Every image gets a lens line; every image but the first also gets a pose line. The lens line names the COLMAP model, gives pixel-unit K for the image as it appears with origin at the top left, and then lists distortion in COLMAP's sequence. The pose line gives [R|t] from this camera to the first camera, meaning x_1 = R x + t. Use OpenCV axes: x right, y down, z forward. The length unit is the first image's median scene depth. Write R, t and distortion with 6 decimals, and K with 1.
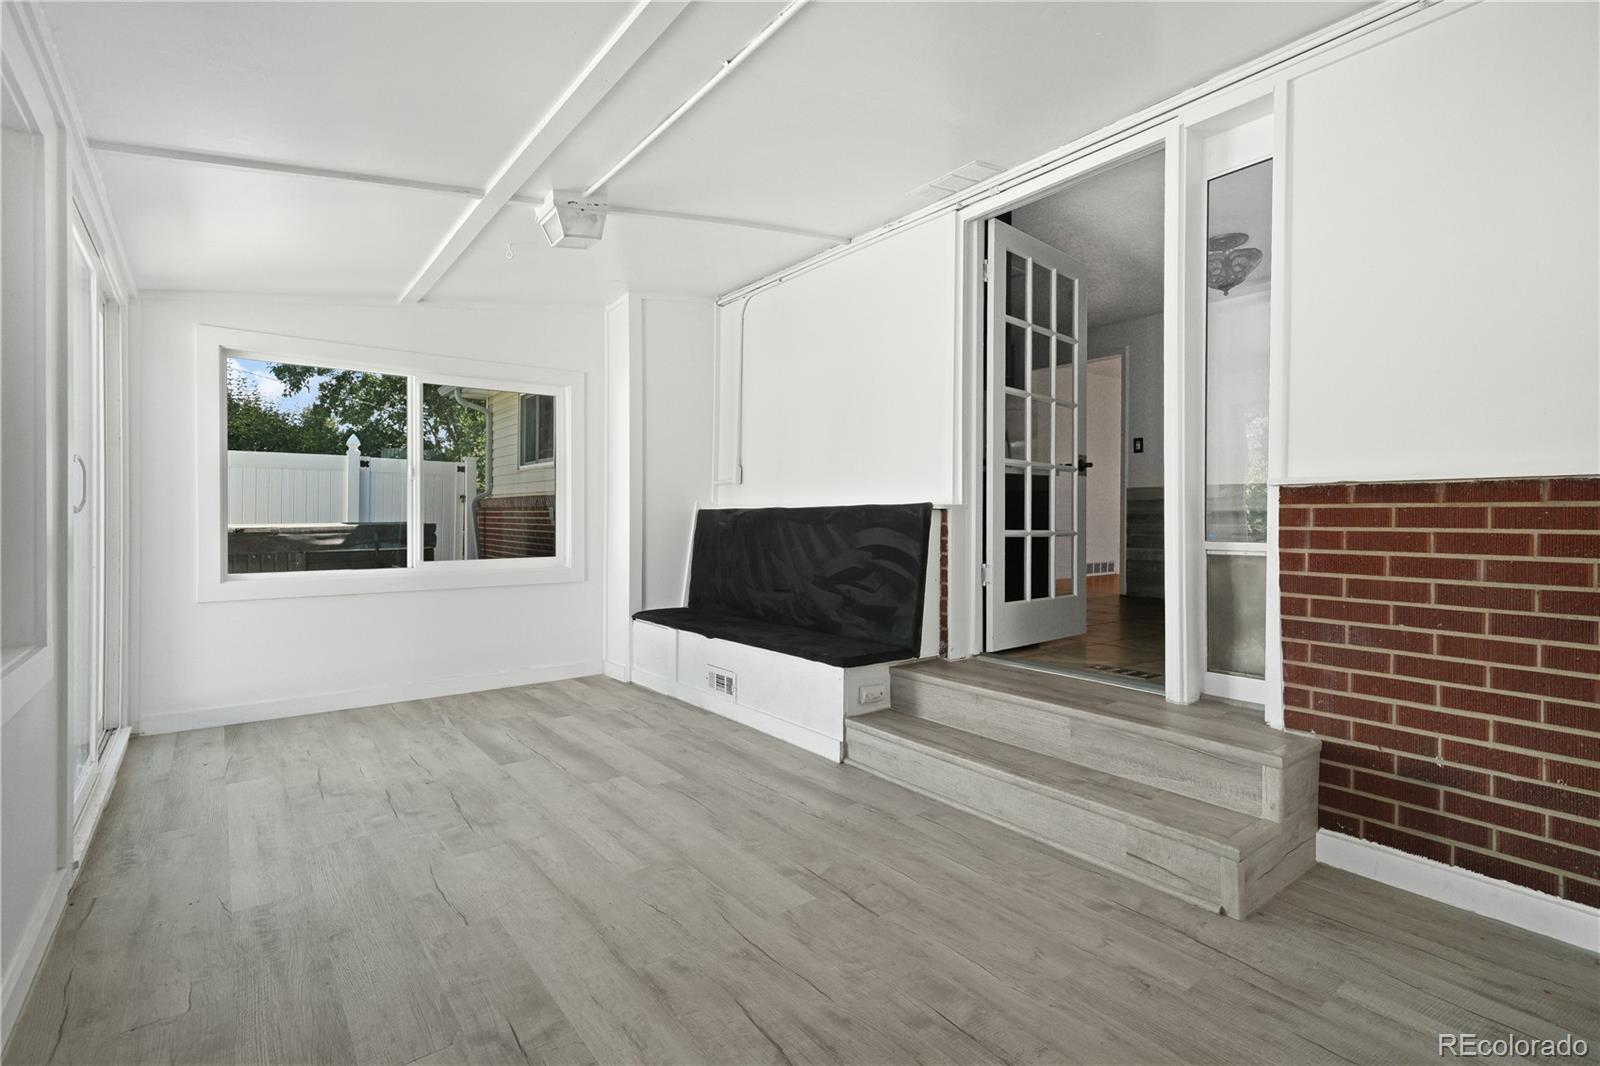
lens RADIAL K [[748.9, 0, 796.2], [0, 748.9, 528.0], [0, 0, 1]] dist [0.011775, 0.001019]
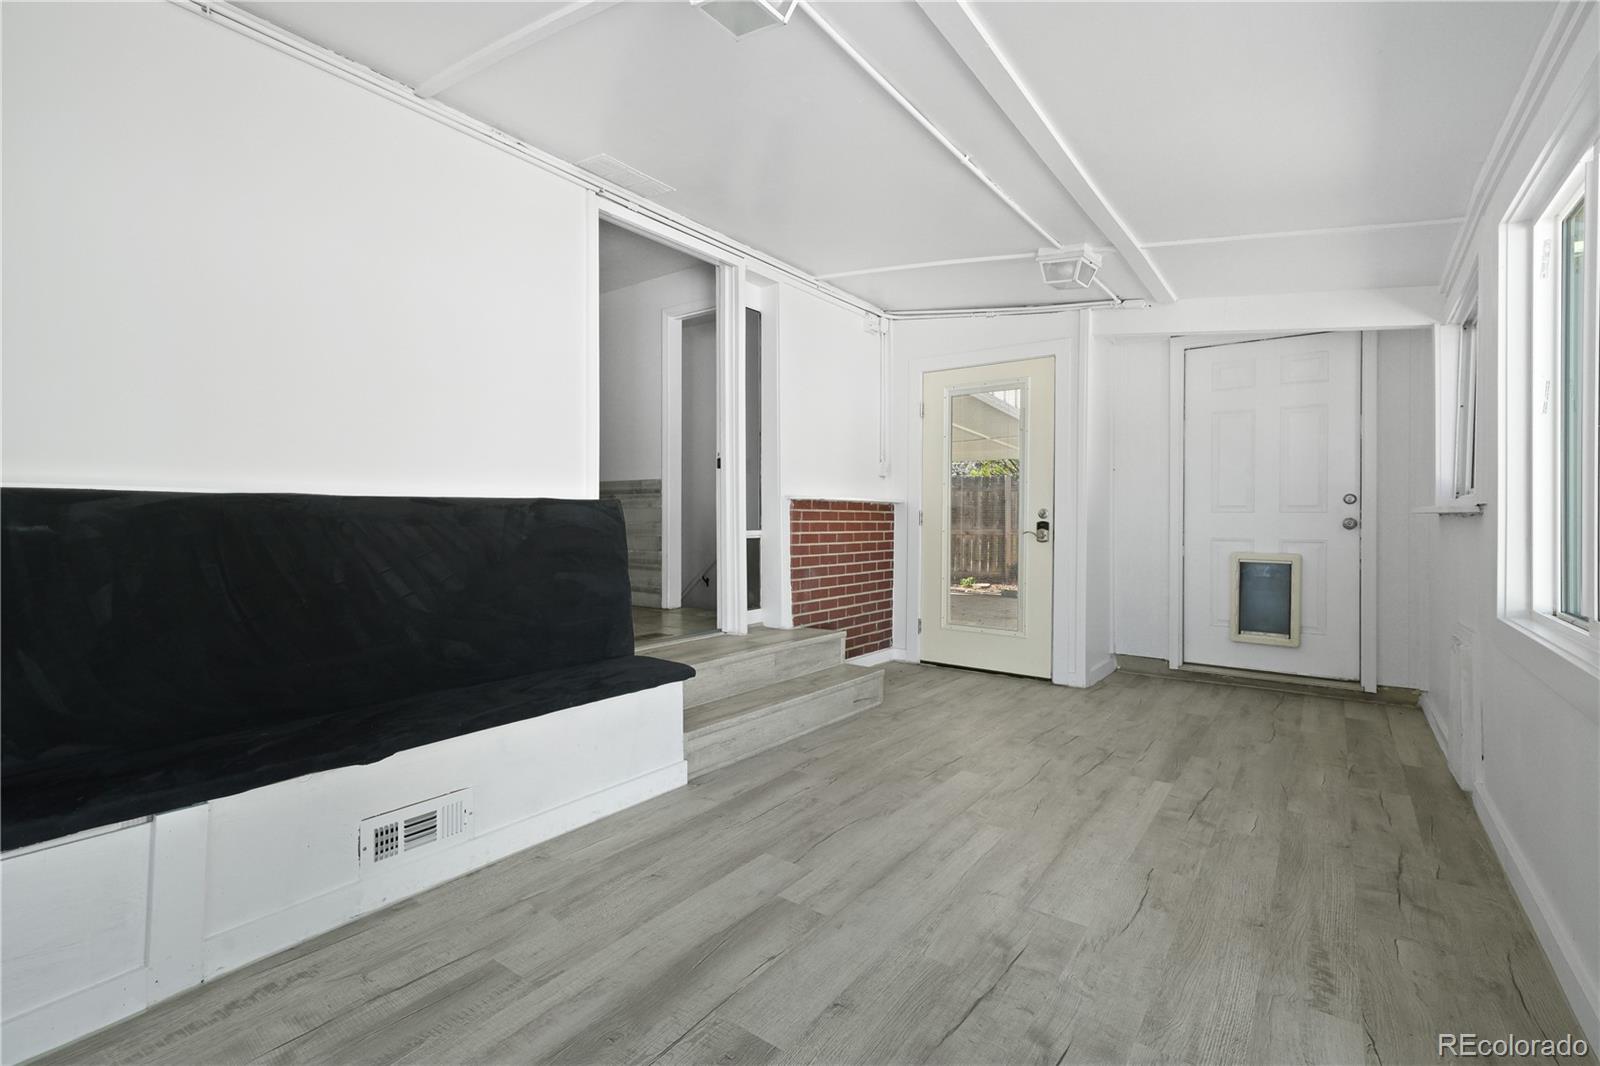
lens RADIAL K [[711.2, 0, 800.0], [0, 711.2, 533.0], [0, 0, 1]] dist [0.003021, -0.000070]
pose [[-0.267820, -0.022166, 0.963214, -1.068171], [0.011065, 0.999599, 0.026080, -0.017375], [-0.963405, 0.017642, -0.267467, 1.447020]]
